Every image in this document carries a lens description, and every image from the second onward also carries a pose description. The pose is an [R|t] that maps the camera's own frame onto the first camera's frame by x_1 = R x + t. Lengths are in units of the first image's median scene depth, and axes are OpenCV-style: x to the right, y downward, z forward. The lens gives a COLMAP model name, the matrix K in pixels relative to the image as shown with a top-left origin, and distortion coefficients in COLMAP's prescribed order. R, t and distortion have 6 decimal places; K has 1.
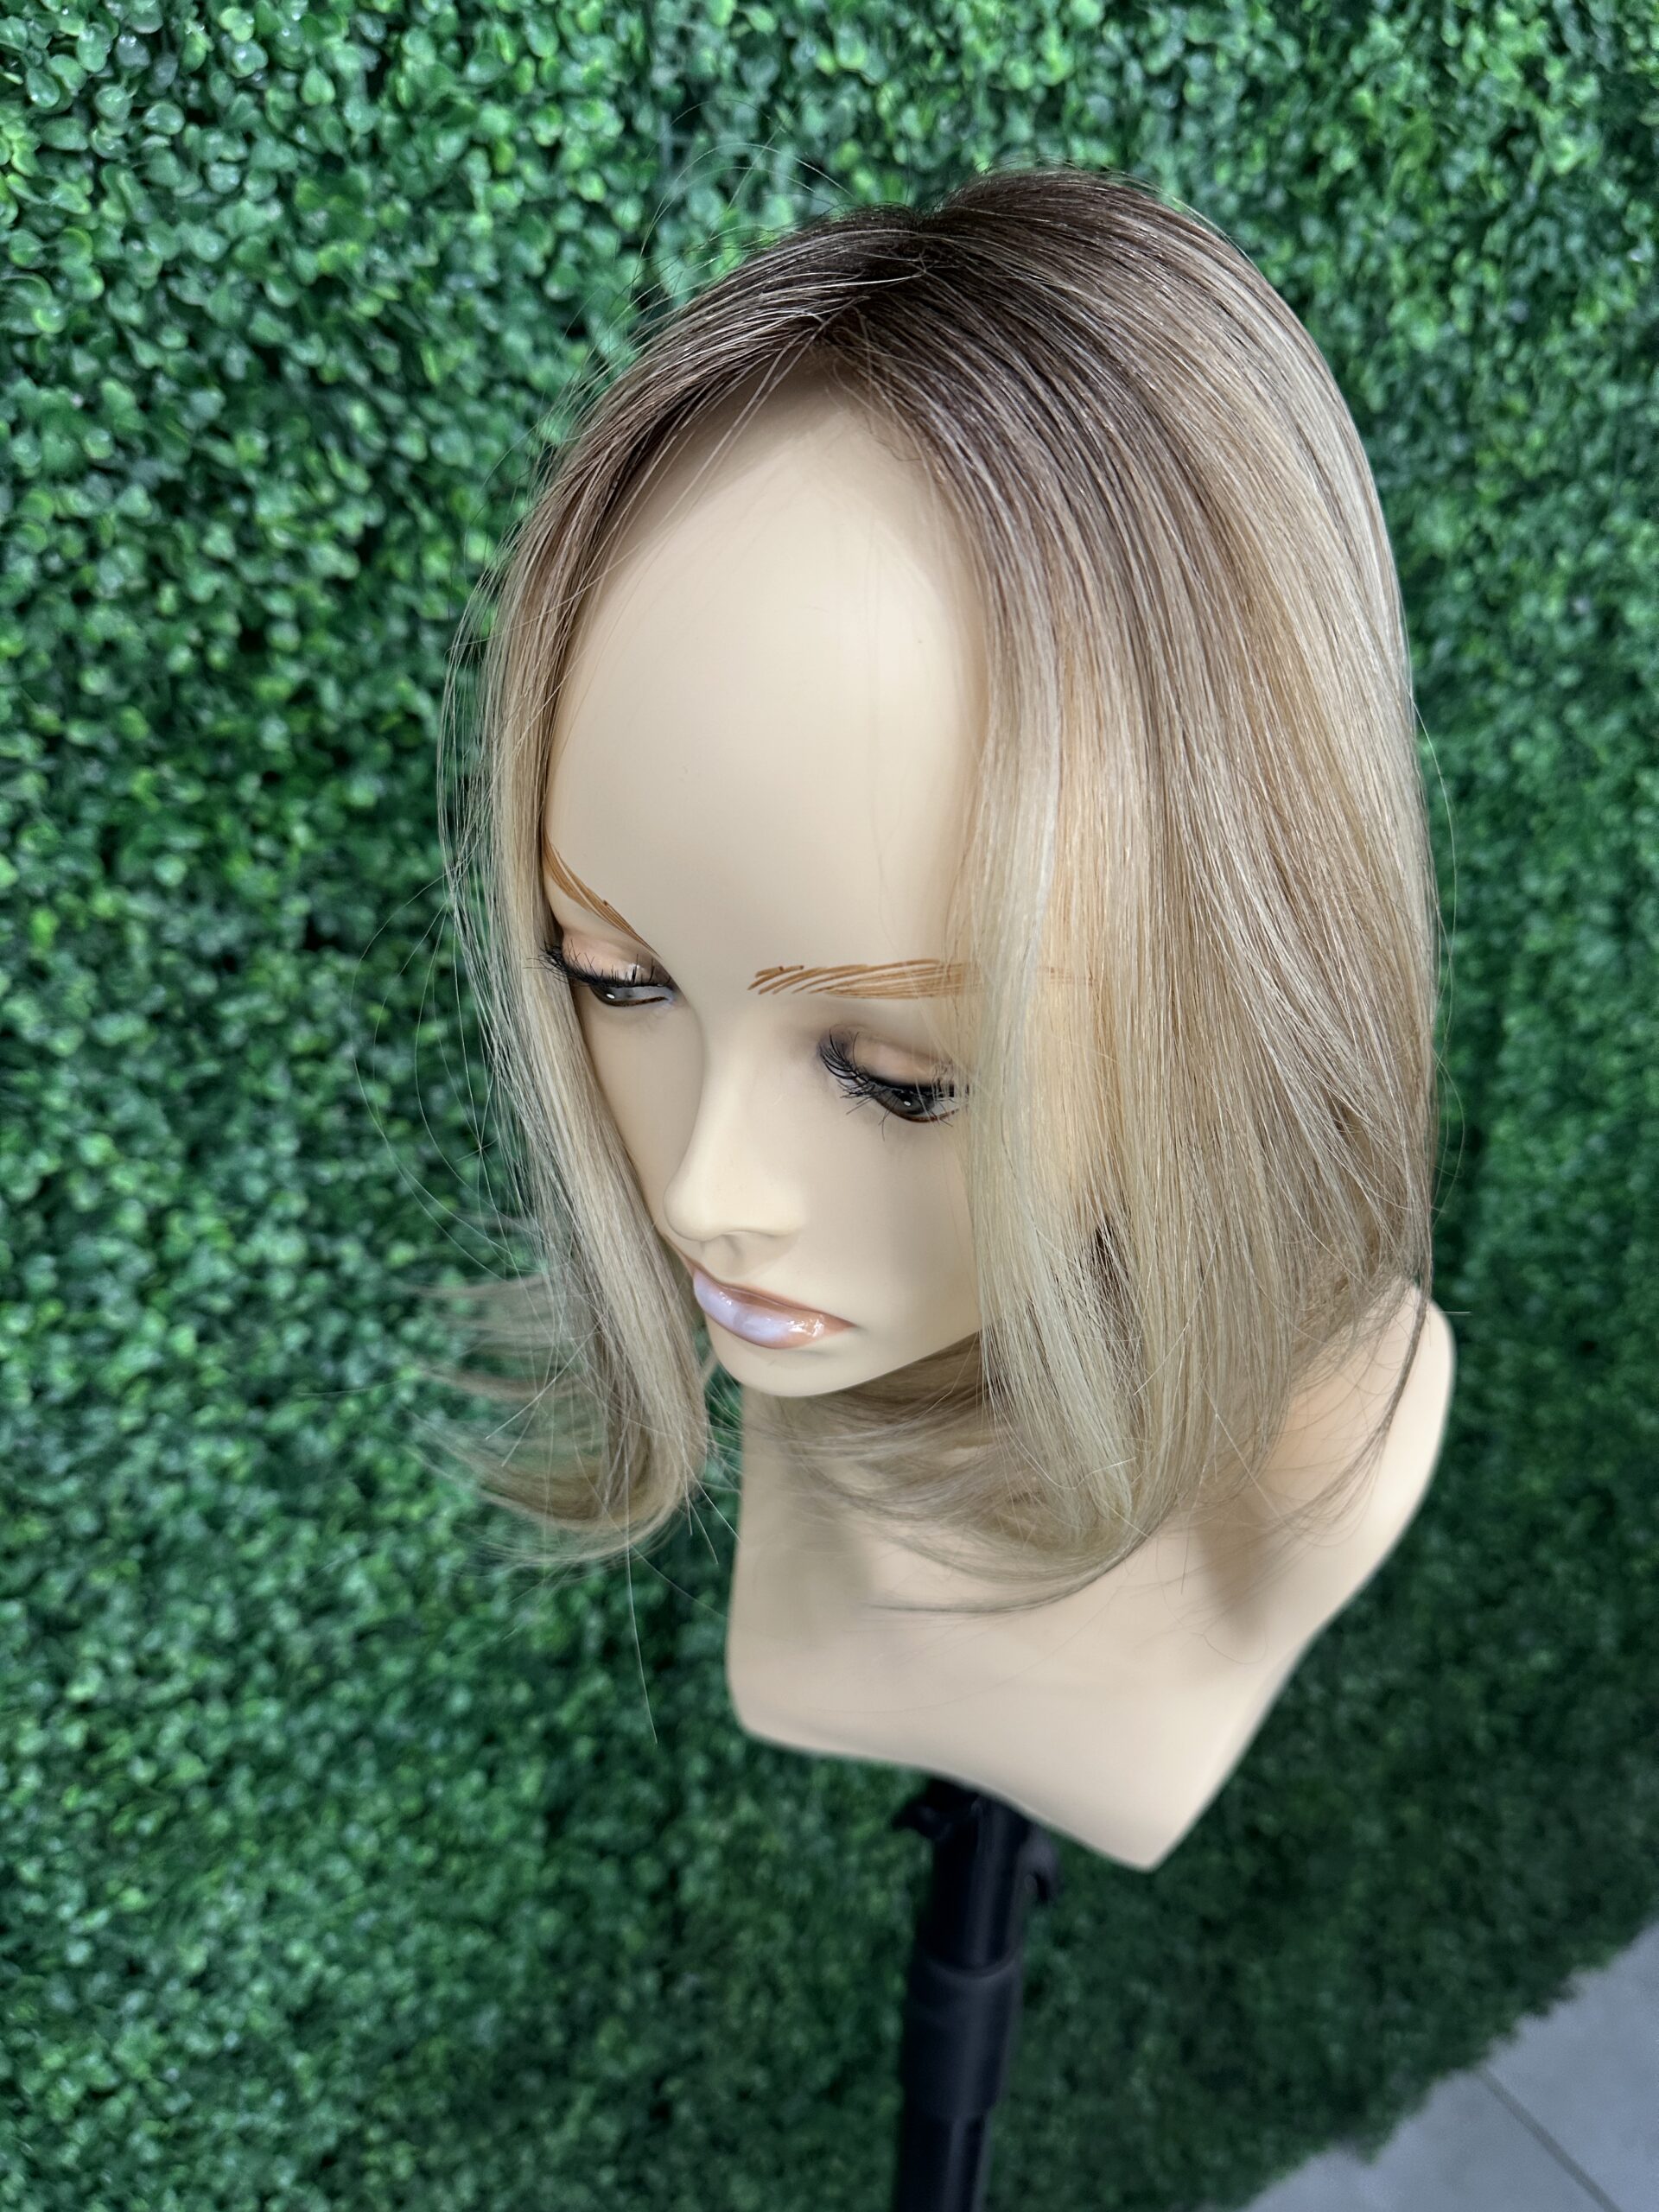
lens RADIAL K [[1592.9, 0, 807.8], [0, 1592.9, 1102.3], [0, 0, 1]] dist [-0.027185, 0.002733]
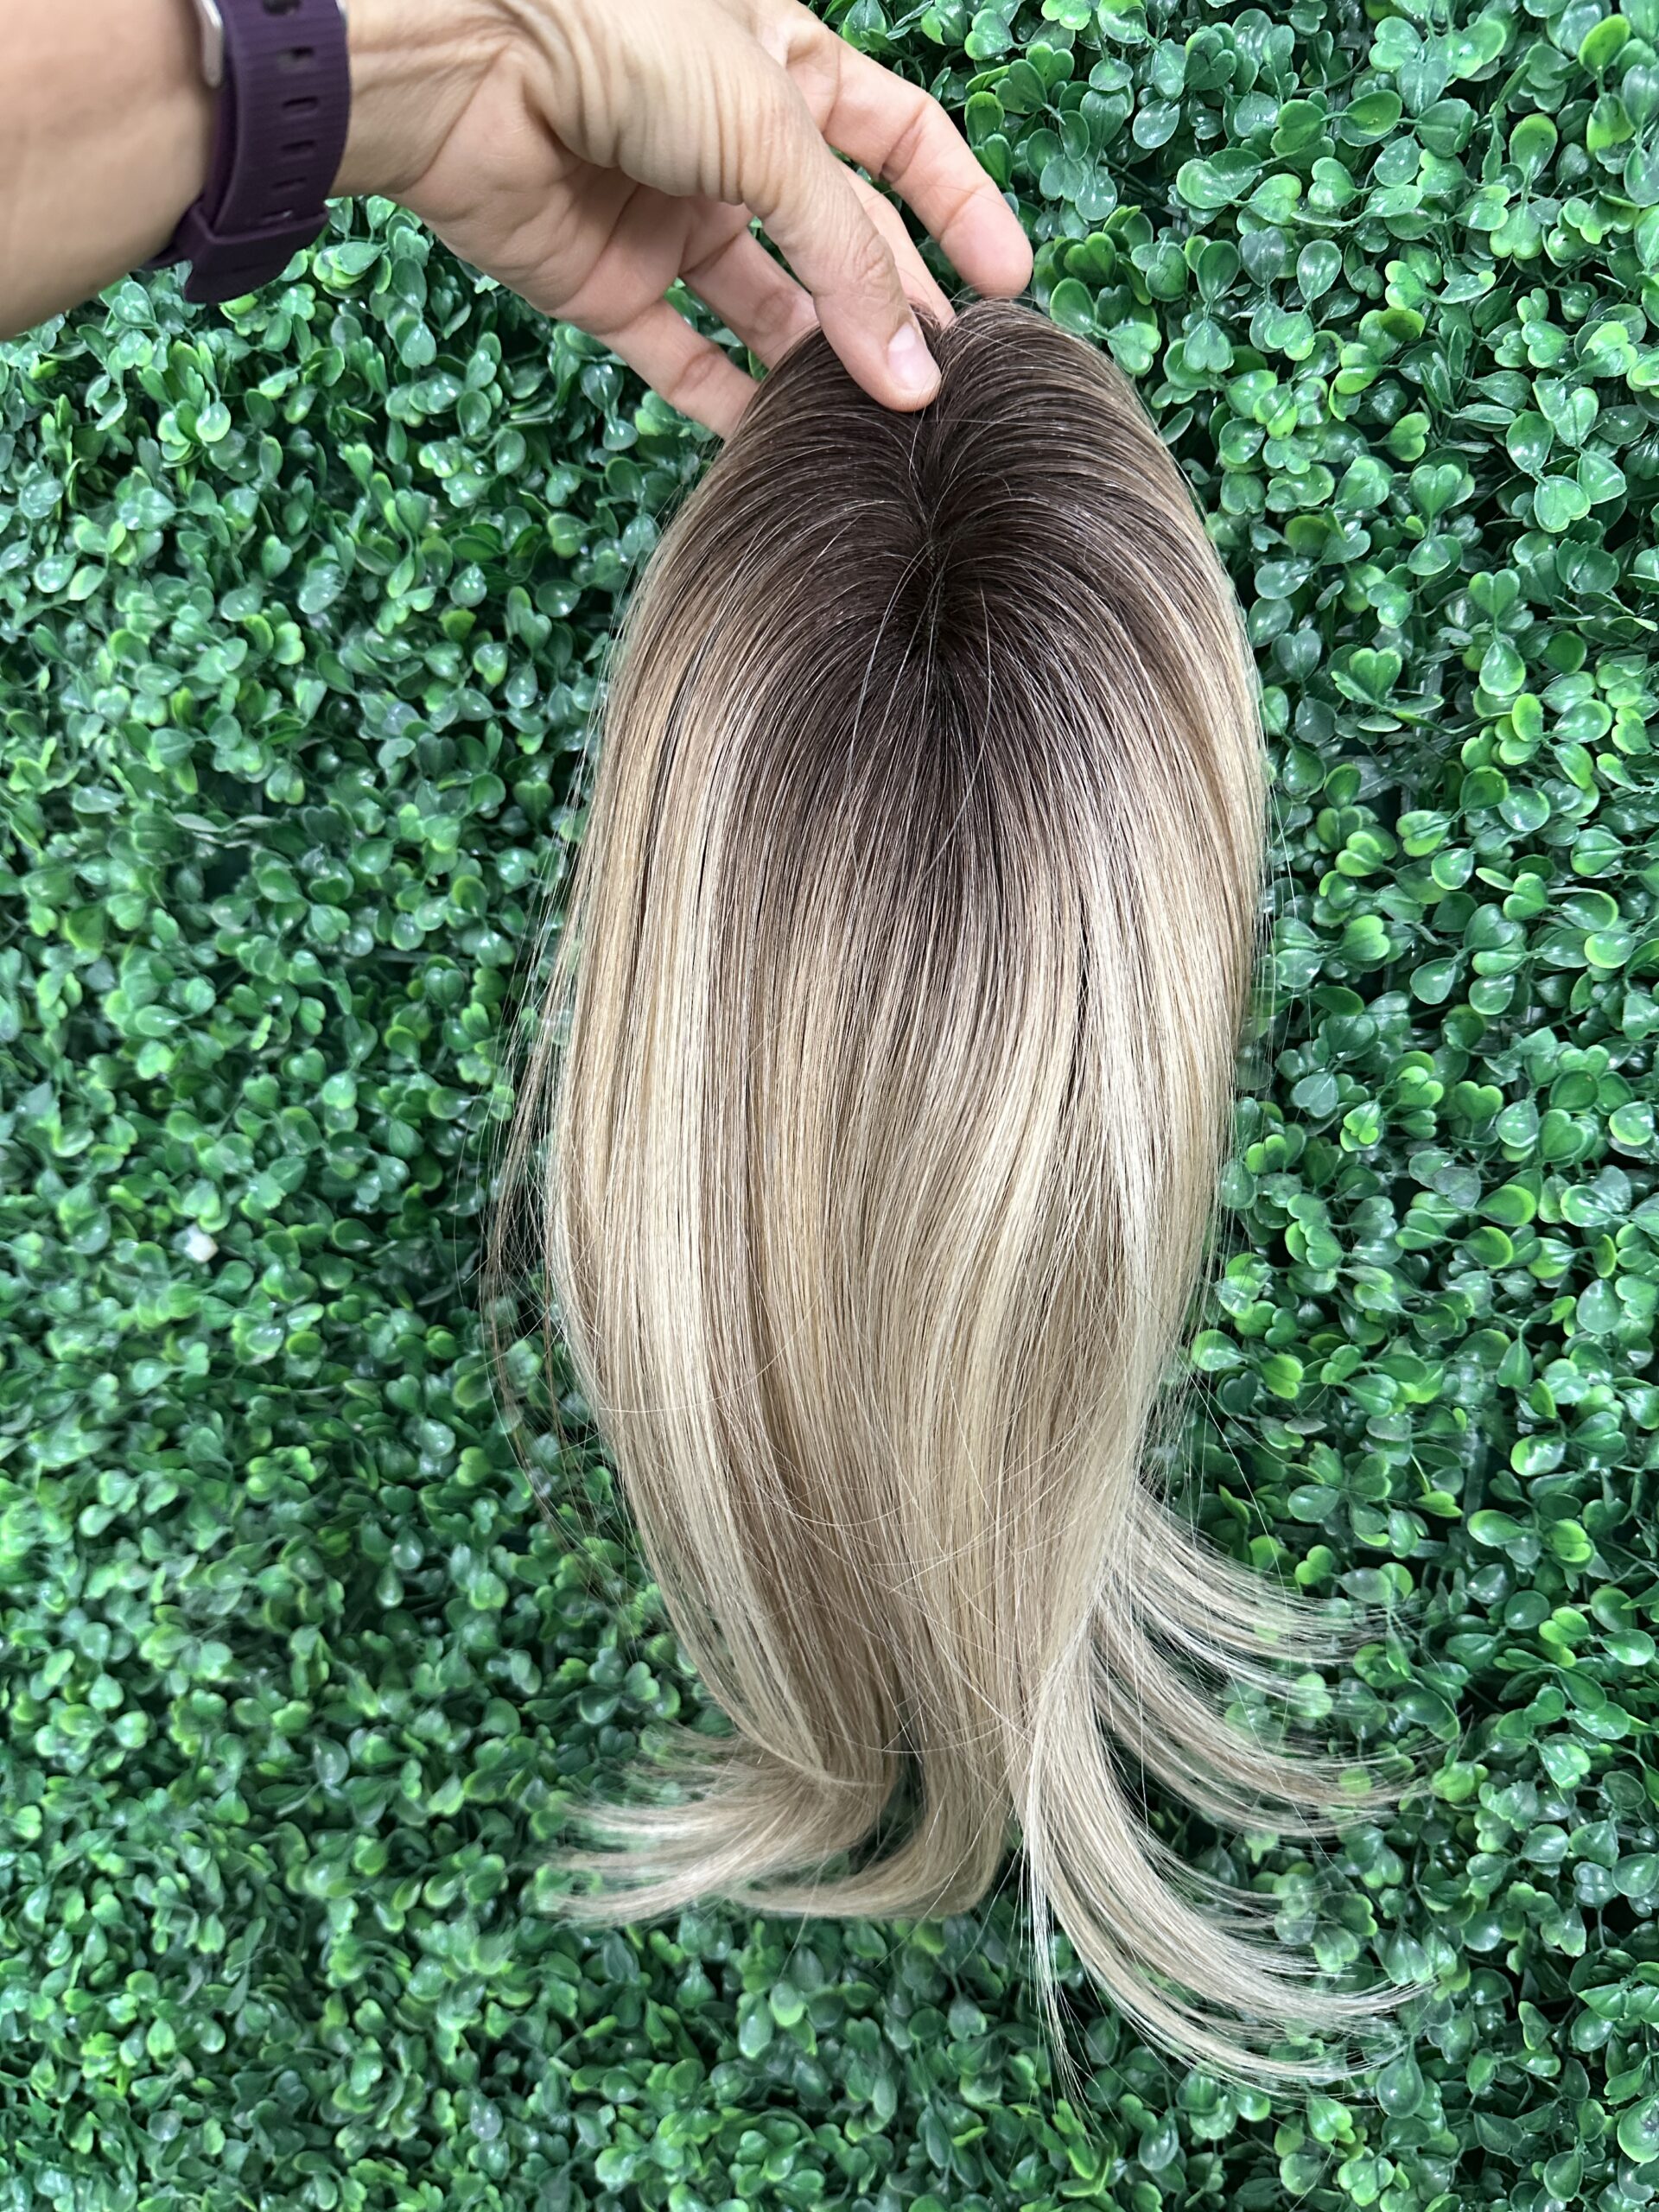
lens RADIAL K [[1592.9, 0, 843.2], [0, 1592.9, 1113.1], [0, 0, 1]] dist [-0.027185, 0.002733]
pose [[0.701223, 0.125298, -0.701845, -0.190110], [-0.322716, 0.933592, -0.155759, -0.186098], [0.635720, 0.335719, 0.695092, 0.293161]]
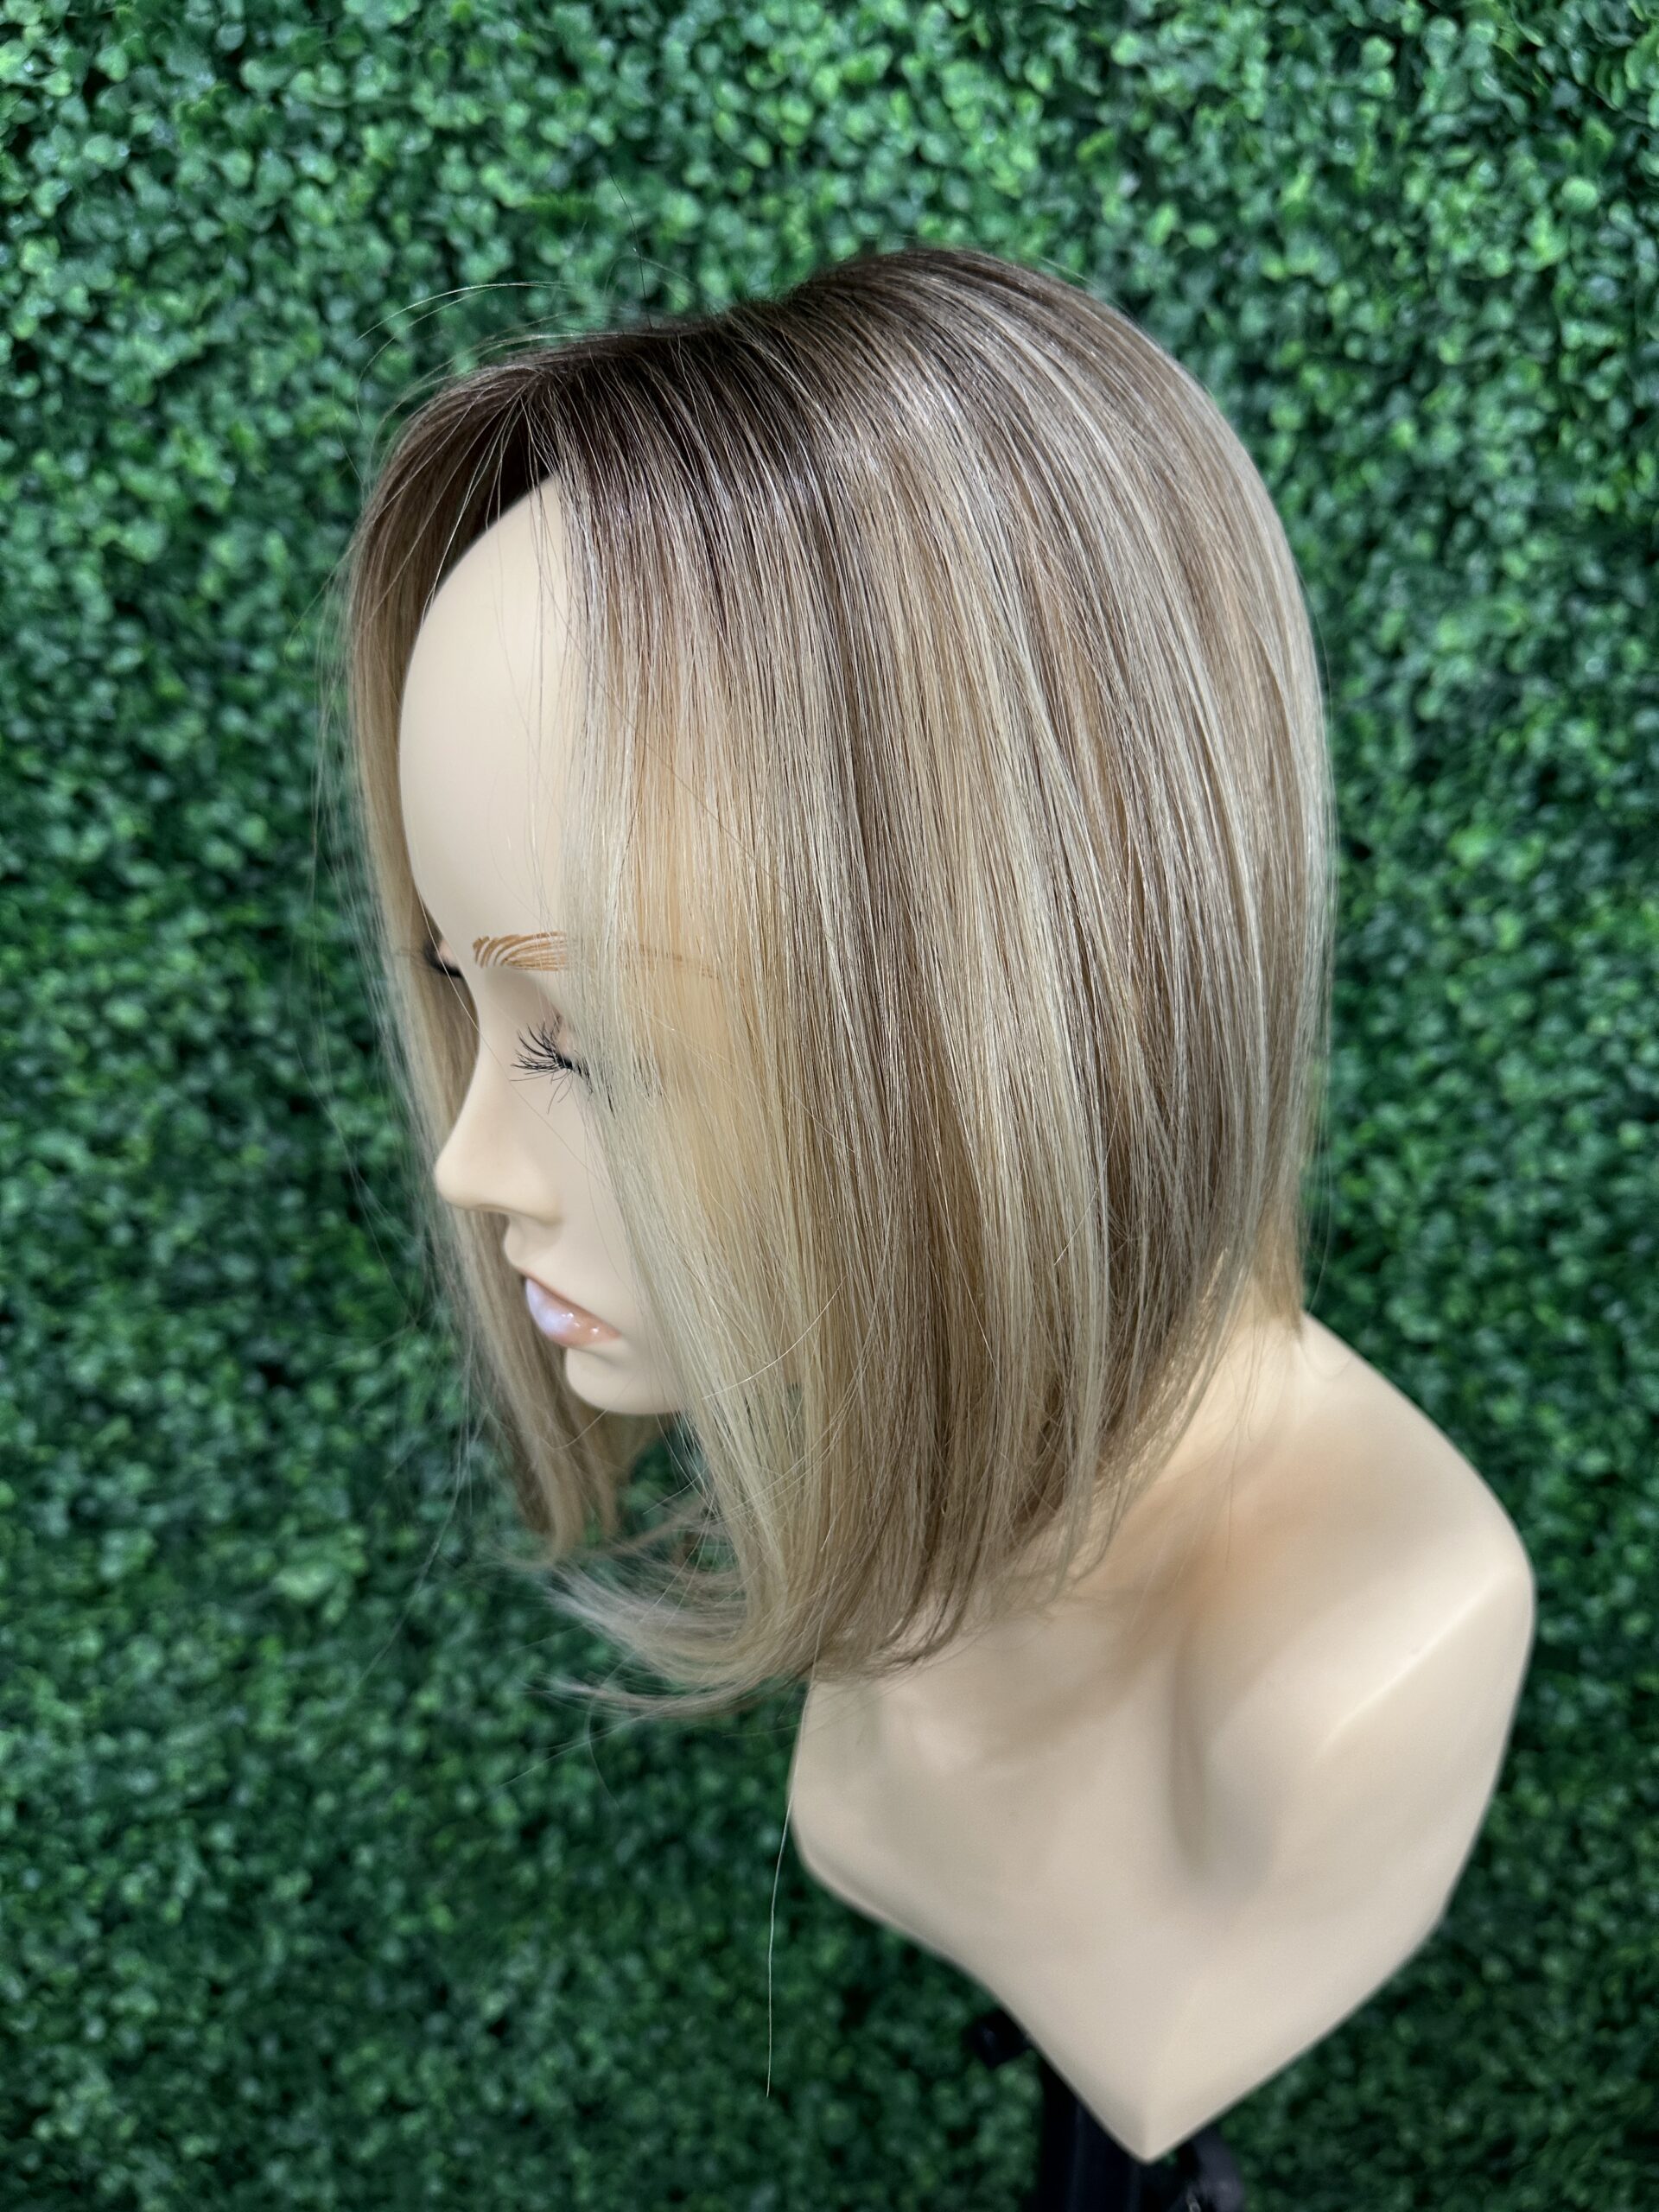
lens RADIAL K [[1592.9, 0, 821.0], [0, 1592.9, 1100.4], [0, 0, 1]] dist [-0.027185, 0.002733]
pose [[0.889074, 0.117837, -0.442337, 0.257628], [-0.183337, 0.977076, -0.108208, 0.033051], [0.419447, 0.177302, 0.890297, 0.054814]]
